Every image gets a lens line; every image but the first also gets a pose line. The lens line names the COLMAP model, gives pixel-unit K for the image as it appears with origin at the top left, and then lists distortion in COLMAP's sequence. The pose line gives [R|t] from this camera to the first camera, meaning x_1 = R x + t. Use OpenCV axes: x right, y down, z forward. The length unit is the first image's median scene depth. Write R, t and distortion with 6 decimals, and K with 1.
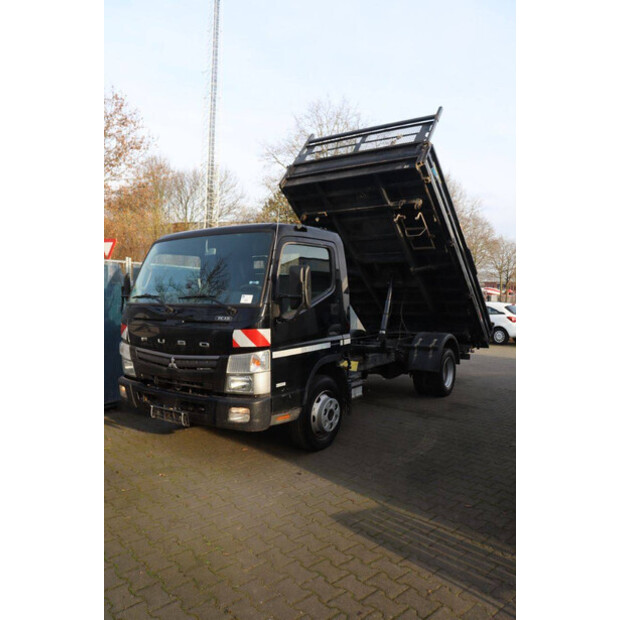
lens RADIAL K [[517.1, 0, 310.0], [0, 517.1, 310.0], [0, 0, 1]] dist [-0.188432, 0.188548]
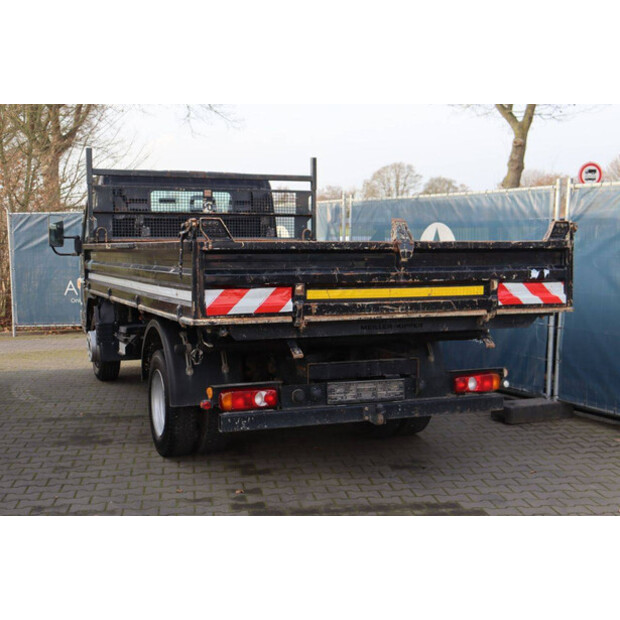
lens RADIAL K [[905.5, 0, 310.0], [0, 905.5, 310.0], [0, 0, 1]] dist [0.061375, 0.078782]
pose [[-0.559819, 0.061973, -0.826294, 1.459914], [-0.029529, 0.995074, 0.094638, -0.072337], [0.828088, 0.077380, -0.555231, 2.624783]]
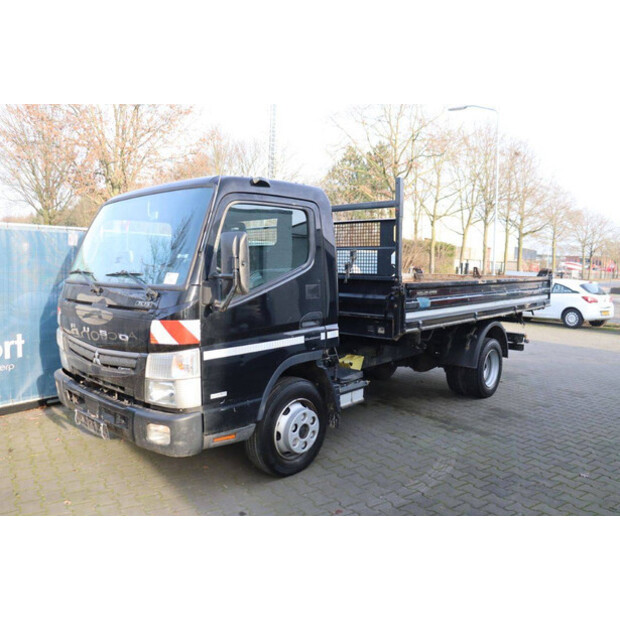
lens RADIAL K [[517.1, 0, 310.0], [0, 517.1, 310.0], [0, 0, 1]] dist [-0.188432, 0.188548]
pose [[0.989631, 0.023144, -0.141754, 0.164417], [-0.015113, 0.998233, 0.057472, -0.019701], [0.142834, -0.054734, 0.988232, 0.284056]]
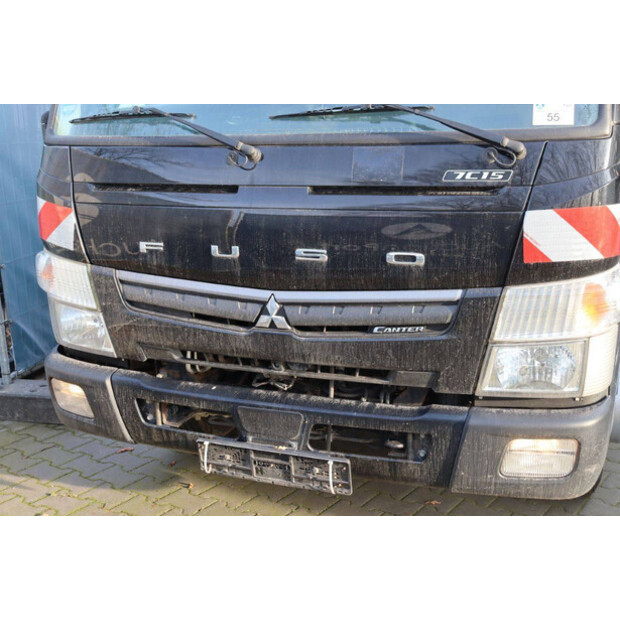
lens RADIAL K [[811.6, 0, 310.0], [0, 811.6, 310.0], [0, 0, 1]] dist [0.033853, 0.058328]
pose [[0.972556, -0.074731, 0.220341, -0.364130], [0.029558, 0.979026, 0.201578, -0.007197], [-0.230784, -0.189533, 0.954367, 0.480963]]
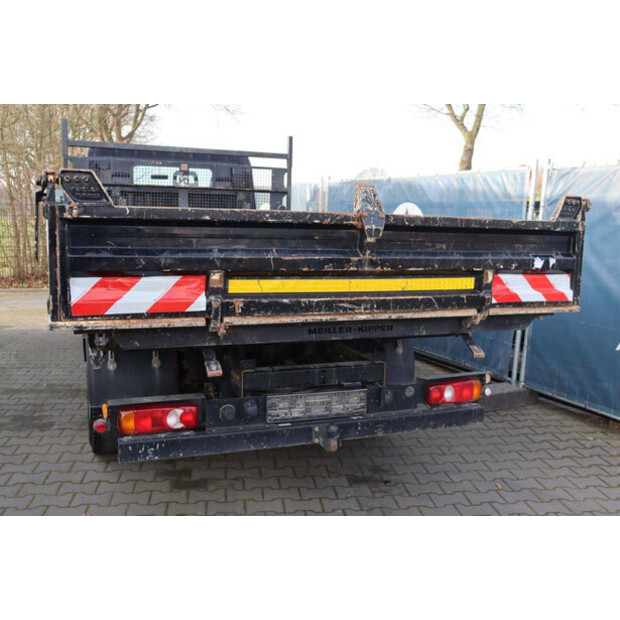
lens RADIAL K [[622.2, 0, 310.0], [0, 622.2, 310.0], [0, 0, 1]] dist [-0.071220, 0.010670]
pose [[-0.562570, 0.100244, -0.820650, 0.960749], [-0.057759, 0.985431, 0.159967, -0.055372], [0.824730, 0.137392, -0.548584, 2.364372]]
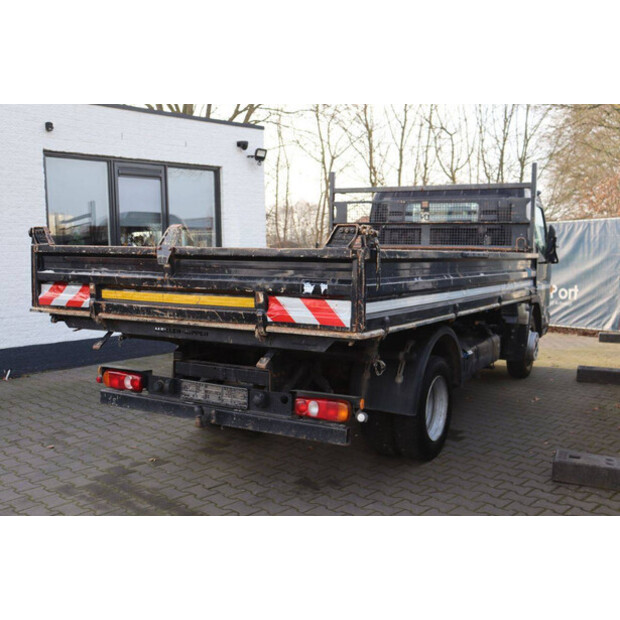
lens RADIAL K [[690.5, 0, 310.0], [0, 690.5, 310.0], [0, 0, 1]] dist [-0.007127, 0.007619]
pose [[-0.997244, -0.005019, -0.074026, 0.372982], [-0.014437, 0.991766, 0.127247, -0.087324], [0.072778, 0.127965, -0.989105, 2.947234]]
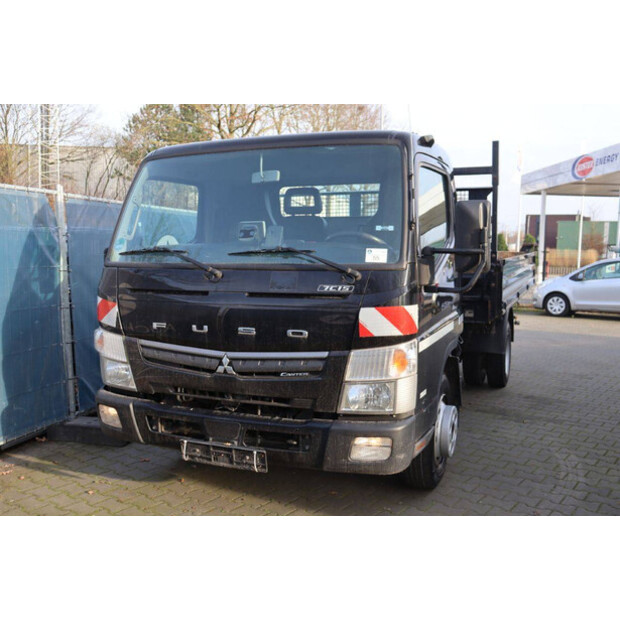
lens RADIAL K [[655.5, 0, 310.0], [0, 655.5, 310.0], [0, 0, 1]] dist [-0.035862, 0.020316]
pose [[0.977831, -0.023688, 0.208053, -0.329806], [0.009558, 0.997594, 0.068661, -0.010405], [-0.209179, -0.065151, 0.975705, 0.250878]]
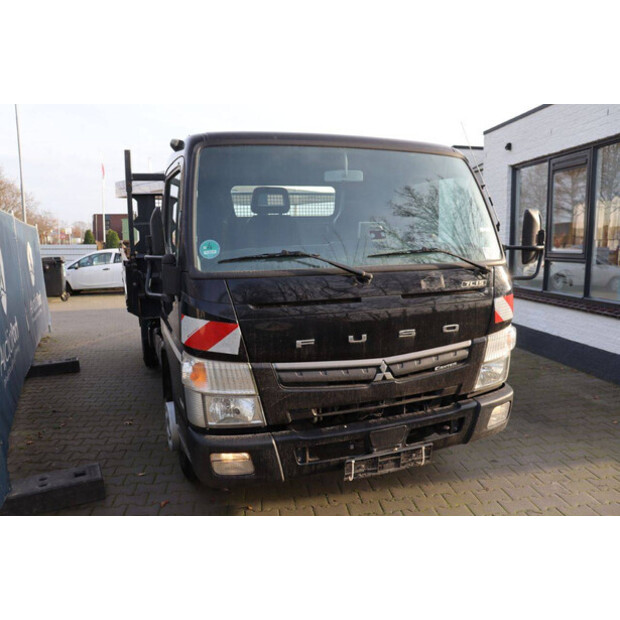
lens RADIAL K [[517.1, 0, 310.0], [0, 517.1, 310.0], [0, 0, 1]] dist [-0.188432, 0.188548]
pose [[0.554861, -0.136565, 0.820658, -0.770895], [0.044370, 0.989889, 0.134727, -0.044319], [-0.830759, -0.038343, 0.555310, 0.755006]]
